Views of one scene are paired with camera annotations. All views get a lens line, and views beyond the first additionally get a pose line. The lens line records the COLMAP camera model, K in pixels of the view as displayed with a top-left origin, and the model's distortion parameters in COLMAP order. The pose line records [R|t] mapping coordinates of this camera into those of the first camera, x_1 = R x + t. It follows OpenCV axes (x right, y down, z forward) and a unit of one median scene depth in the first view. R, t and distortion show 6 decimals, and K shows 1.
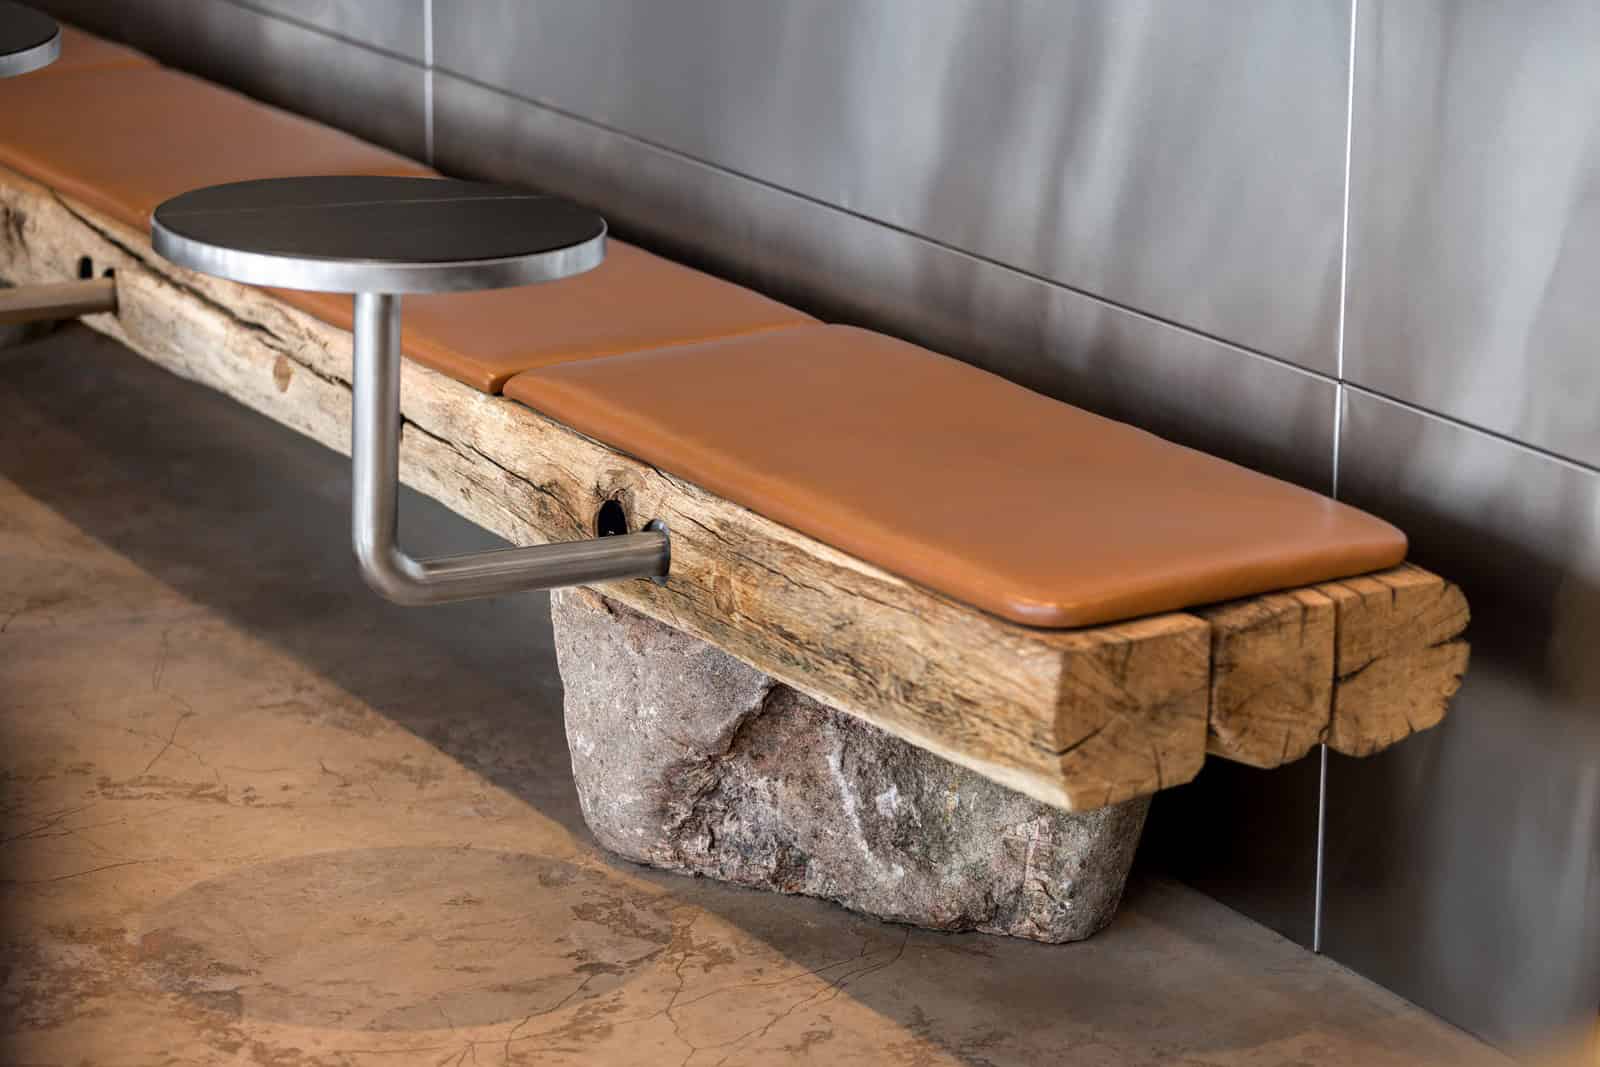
lens RADIAL K [[4380.0, 0, 800.0], [0, 4380.0, 533.5], [0, 0, 1]] dist [0.091288, -0.361687]
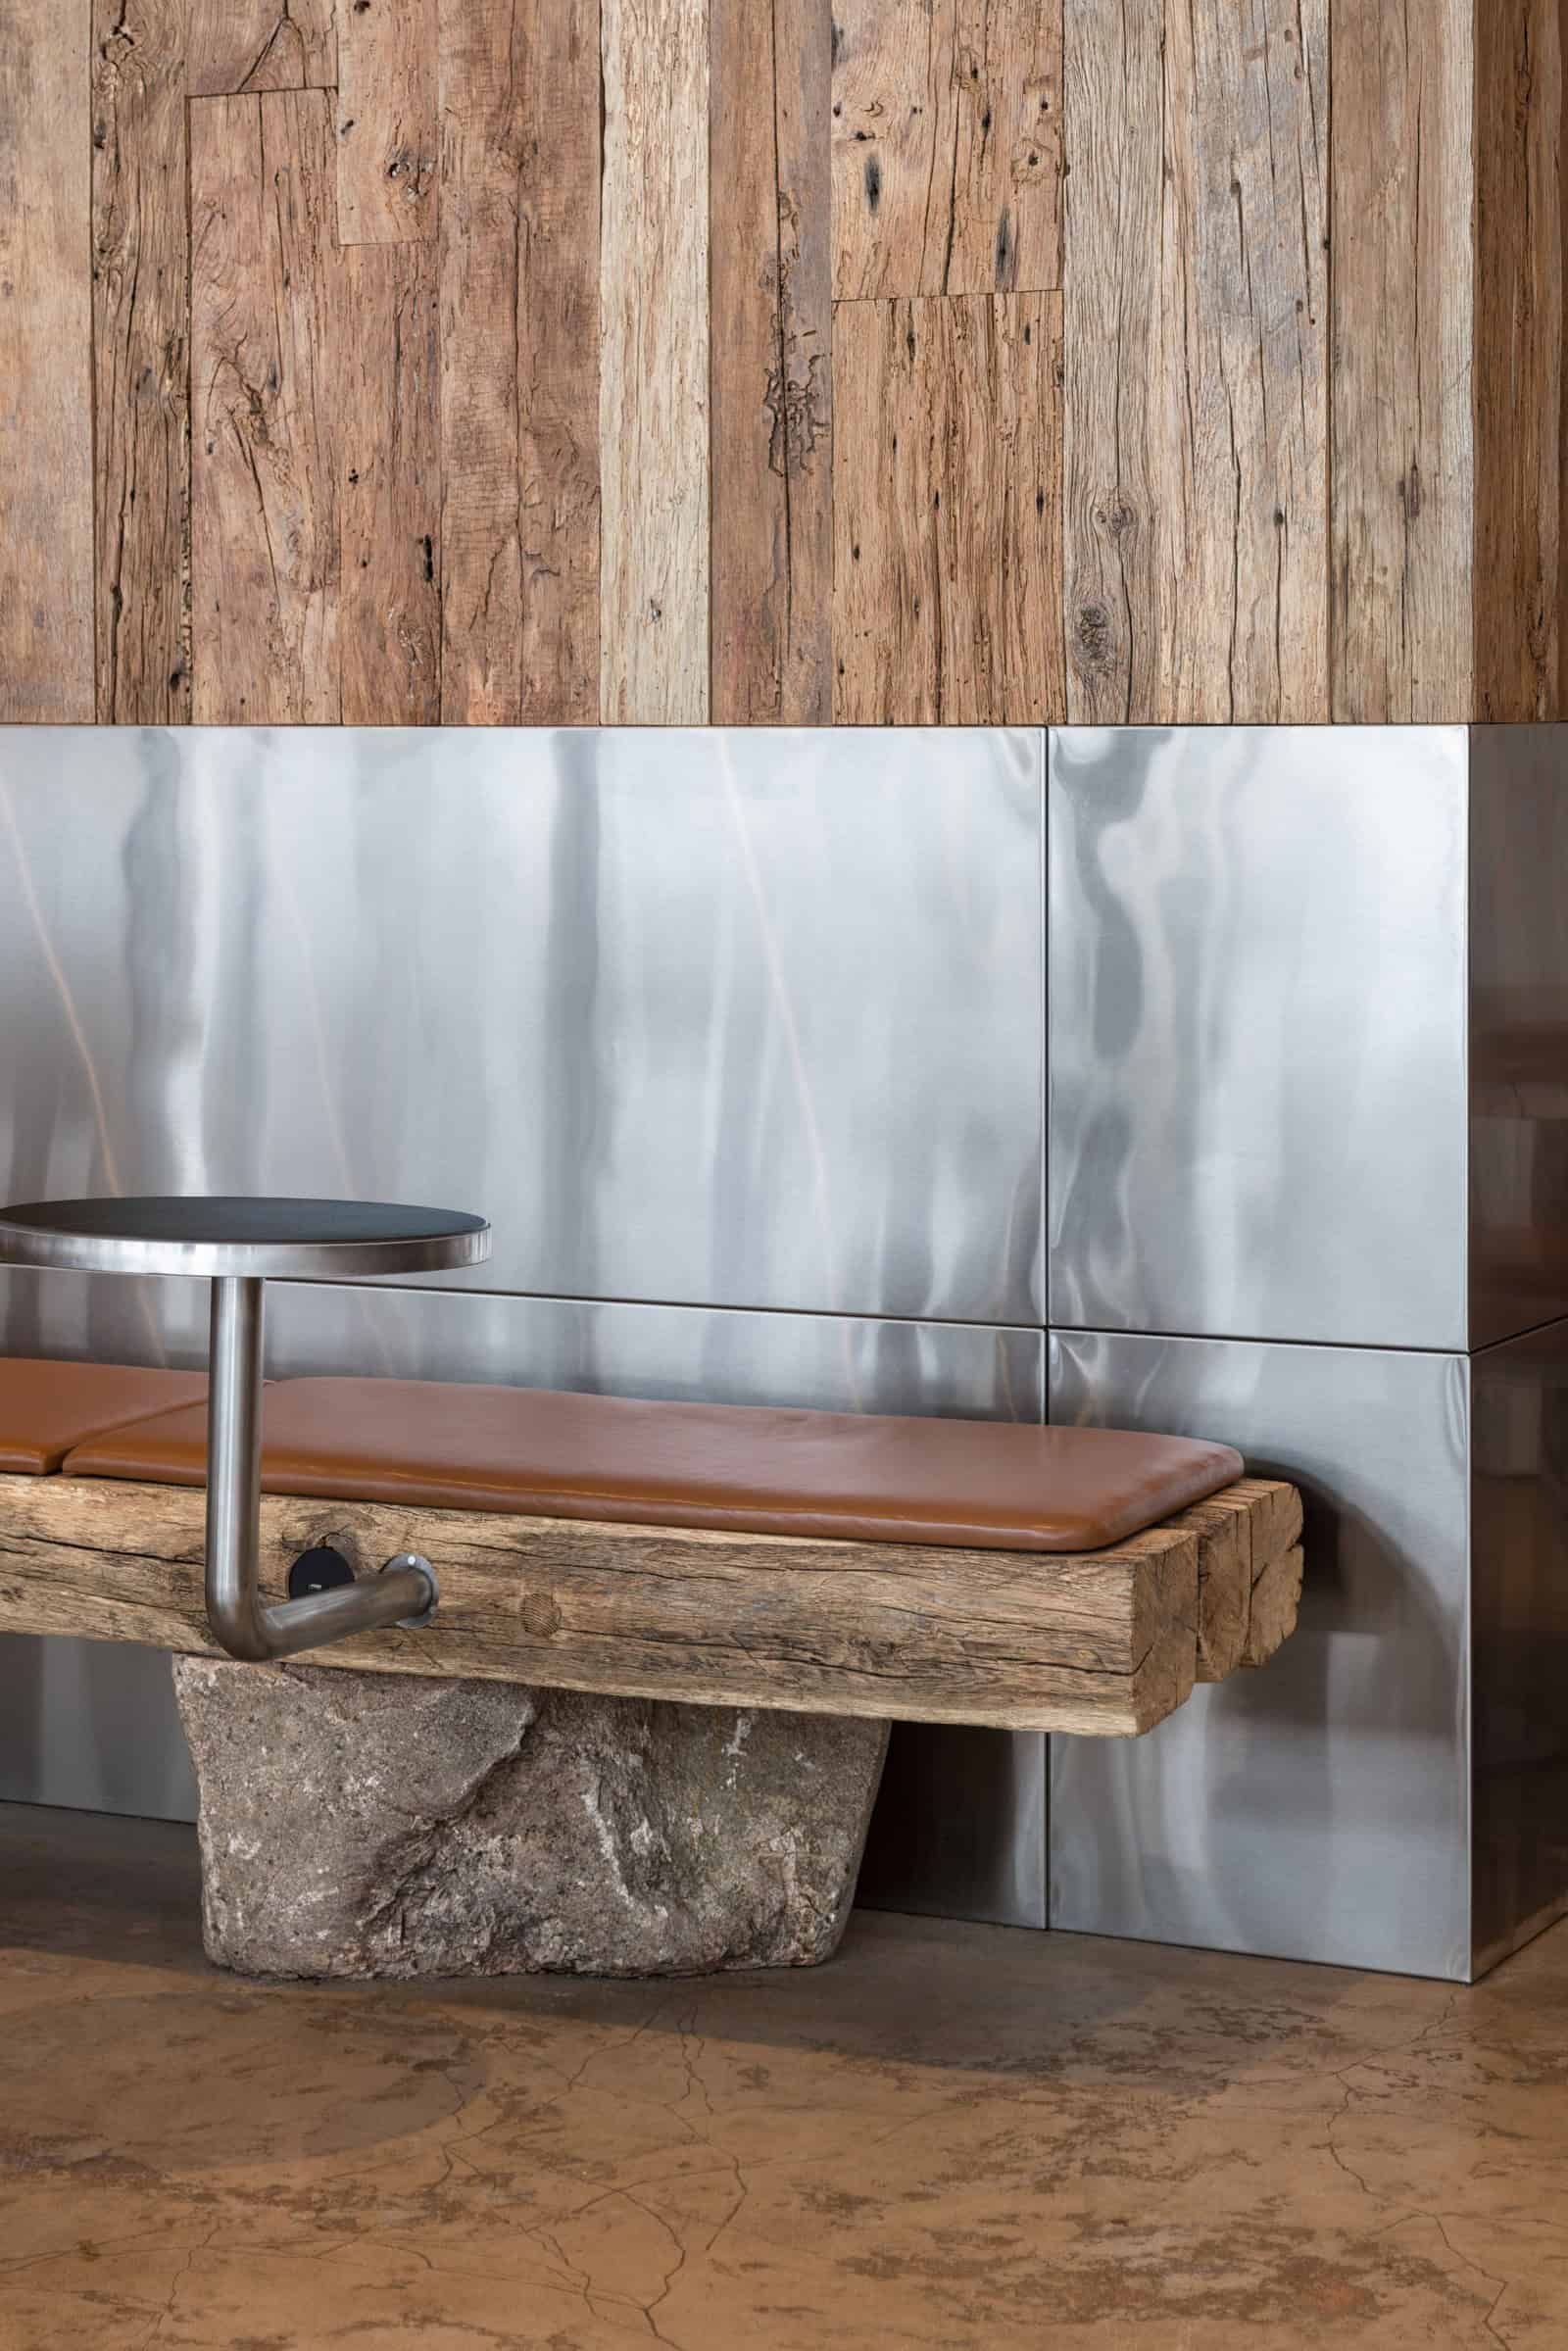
lens RADIAL K [[4639.0, 0, 618.7], [0, 4639.0, 897.0], [0, 0, 1]] dist [0.108246, -0.105439]
pose [[0.834904, -0.028652, 0.549650, -0.523290], [0.151720, 0.971934, -0.179793, 0.044570], [-0.529072, 0.233503, 0.815818, 0.152530]]
